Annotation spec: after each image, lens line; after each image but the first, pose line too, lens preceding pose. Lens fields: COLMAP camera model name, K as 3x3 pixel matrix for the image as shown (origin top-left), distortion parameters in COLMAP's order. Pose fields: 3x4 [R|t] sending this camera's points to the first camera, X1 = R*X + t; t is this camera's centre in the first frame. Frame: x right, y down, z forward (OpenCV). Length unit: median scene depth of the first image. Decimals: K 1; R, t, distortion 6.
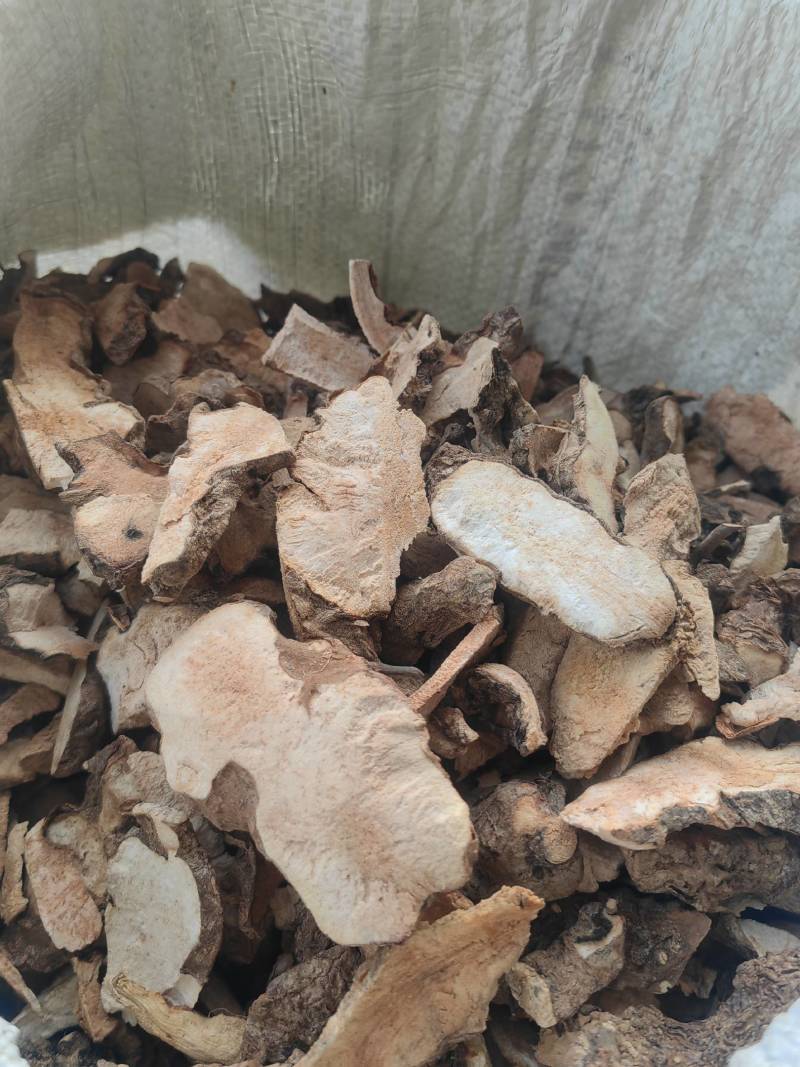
lens RADIAL K [[889.5, 0, 400.0], [0, 889.5, 533.5], [0, 0, 1]] dist [0.040895, -0.065610]
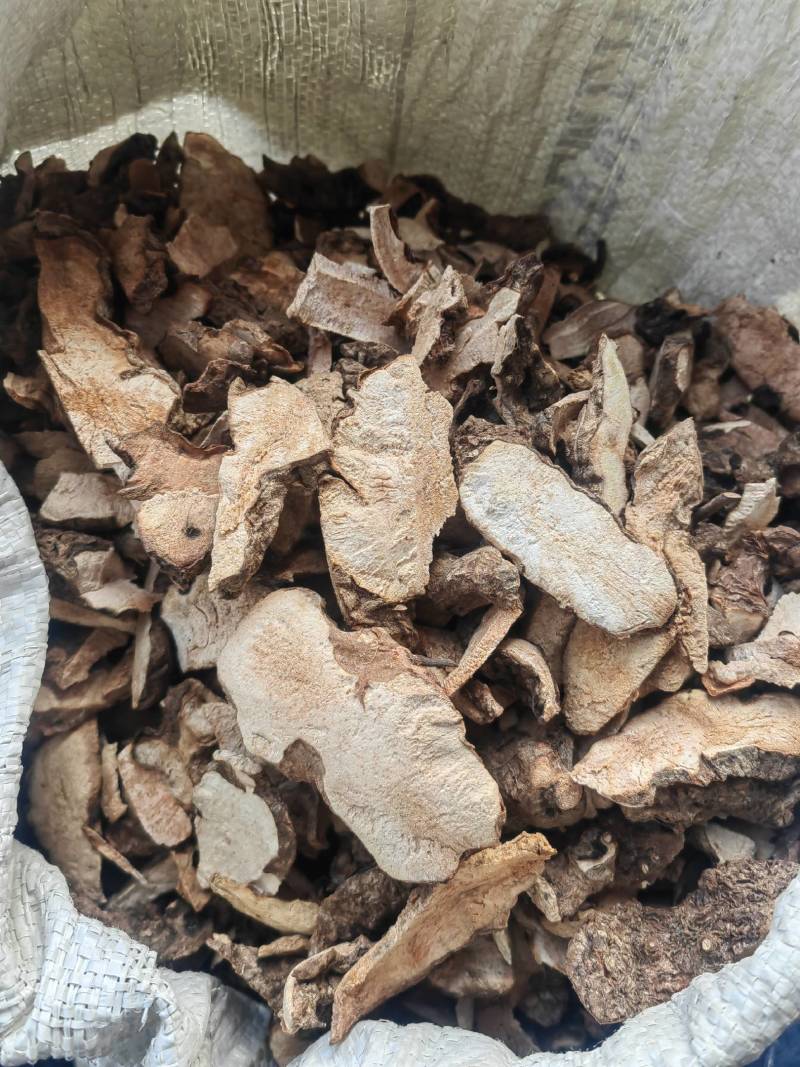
lens RADIAL K [[889.5, 0, 400.0], [0, 889.5, 533.5], [0, 0, 1]] dist [0.040895, -0.065610]
pose [[0.999665, -0.021152, 0.014944, -0.058983], [0.015533, 0.951411, 0.307532, -0.339882], [-0.020723, -0.307197, 0.951420, -0.056907]]
